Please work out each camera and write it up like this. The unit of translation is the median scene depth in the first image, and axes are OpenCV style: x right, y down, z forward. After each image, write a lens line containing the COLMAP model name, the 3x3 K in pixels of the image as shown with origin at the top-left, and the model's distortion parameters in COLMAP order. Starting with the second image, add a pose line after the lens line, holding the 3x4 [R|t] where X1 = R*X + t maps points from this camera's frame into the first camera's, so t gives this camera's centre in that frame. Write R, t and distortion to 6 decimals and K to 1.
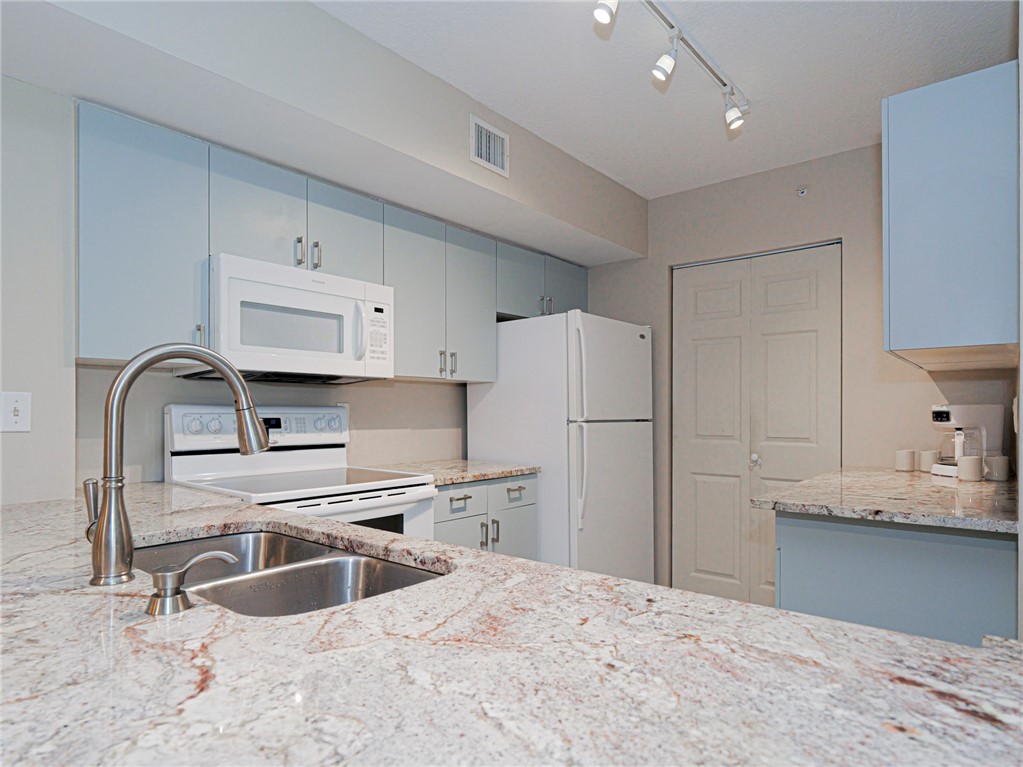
lens RADIAL K [[607.6, 0, 507.0], [0, 607.6, 413.1], [0, 0, 1]] dist [0.002412, -0.002425]
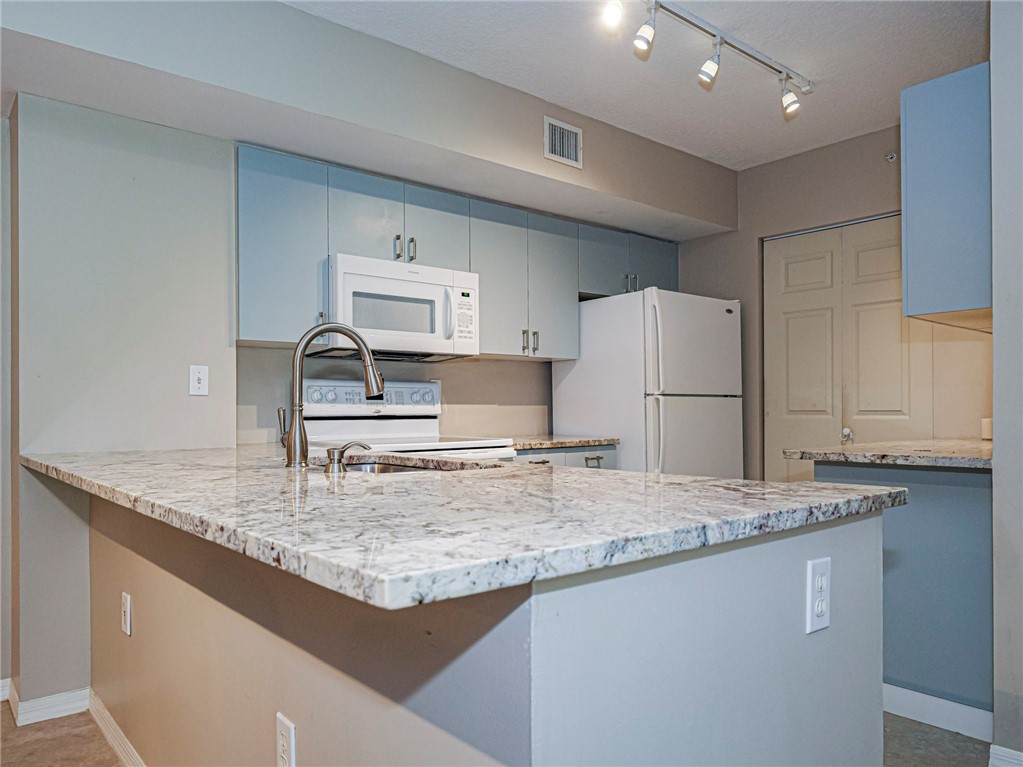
lens RADIAL K [[733.8, 0, 503.0], [0, 733.8, 407.6], [0, 0, 1]] dist [0.003001, -0.002899]
pose [[0.984200, -0.007501, -0.176901, 0.096678], [0.006451, 0.999958, -0.006510, 0.049445], [0.176942, 0.005266, 0.984207, -0.325337]]
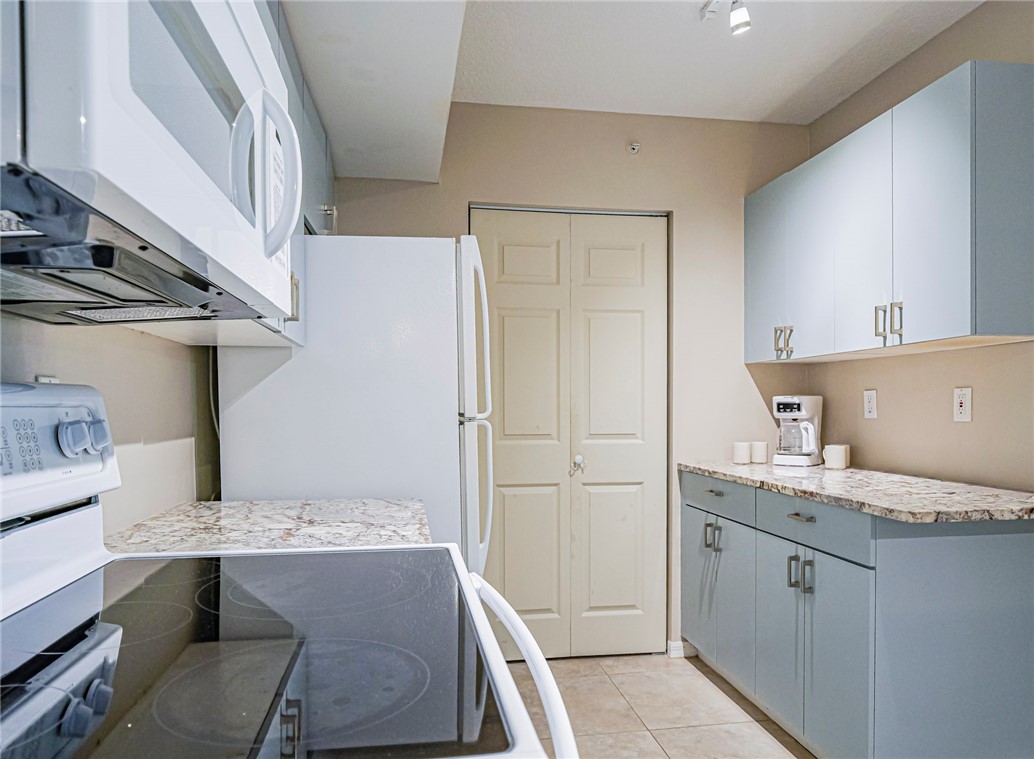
lens RADIAL K [[677.0, 0, 507.7], [0, 677.0, 414.5], [0, 0, 1]] dist [-0.020585, 0.002489]
pose [[0.659239, -0.011502, 0.751845, -0.436709], [0.005410, 0.999930, 0.010554, 0.002965], [-0.751914, -0.002890, 0.659255, 0.610852]]
